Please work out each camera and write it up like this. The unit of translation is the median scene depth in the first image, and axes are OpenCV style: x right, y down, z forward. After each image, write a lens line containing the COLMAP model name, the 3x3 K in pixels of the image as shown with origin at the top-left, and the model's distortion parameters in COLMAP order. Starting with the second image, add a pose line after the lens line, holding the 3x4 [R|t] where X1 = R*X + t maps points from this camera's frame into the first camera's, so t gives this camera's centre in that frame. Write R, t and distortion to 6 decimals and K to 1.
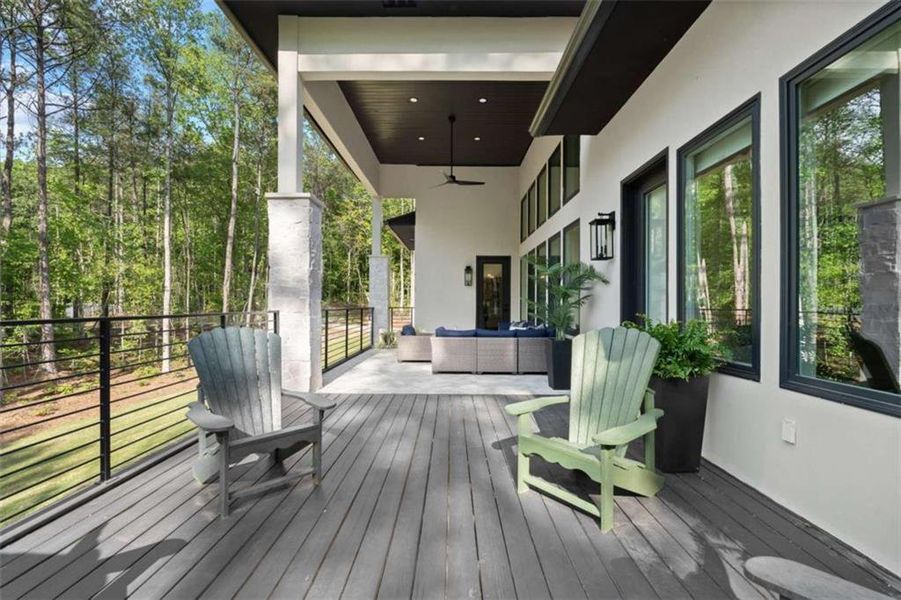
lens RADIAL K [[395.4, 0, 445.3], [0, 395.4, 304.9], [0, 0, 1]] dist [-0.001188, 0.000063]
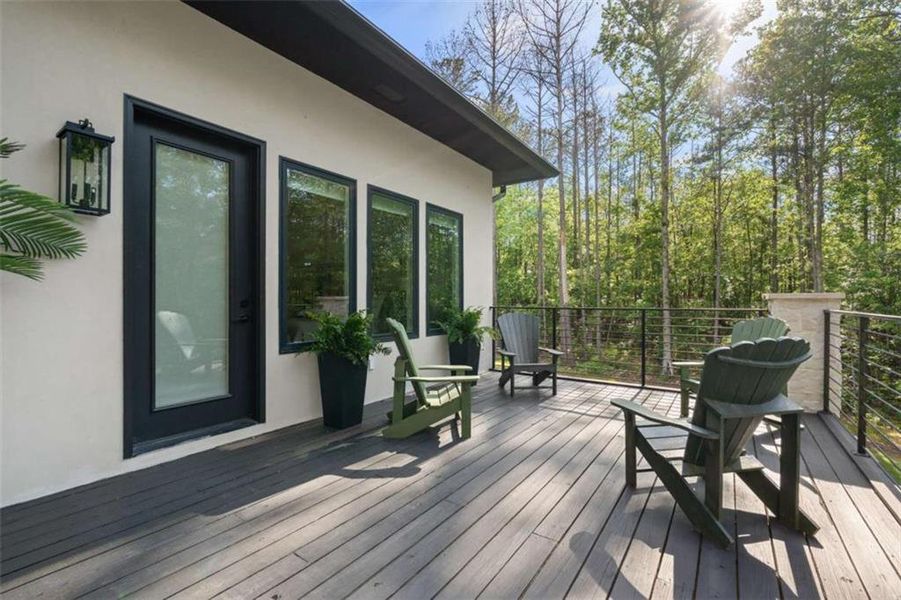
lens RADIAL K [[395.4, 0, 445.3], [0, 395.4, 304.9], [0, 0, 1]] dist [-0.001188, 0.000063]
pose [[-0.820209, -0.005999, 0.572032, -0.387012], [-0.003570, 0.999979, 0.005368, 0.008093], [-0.572053, 0.002361, -0.820214, 1.620579]]
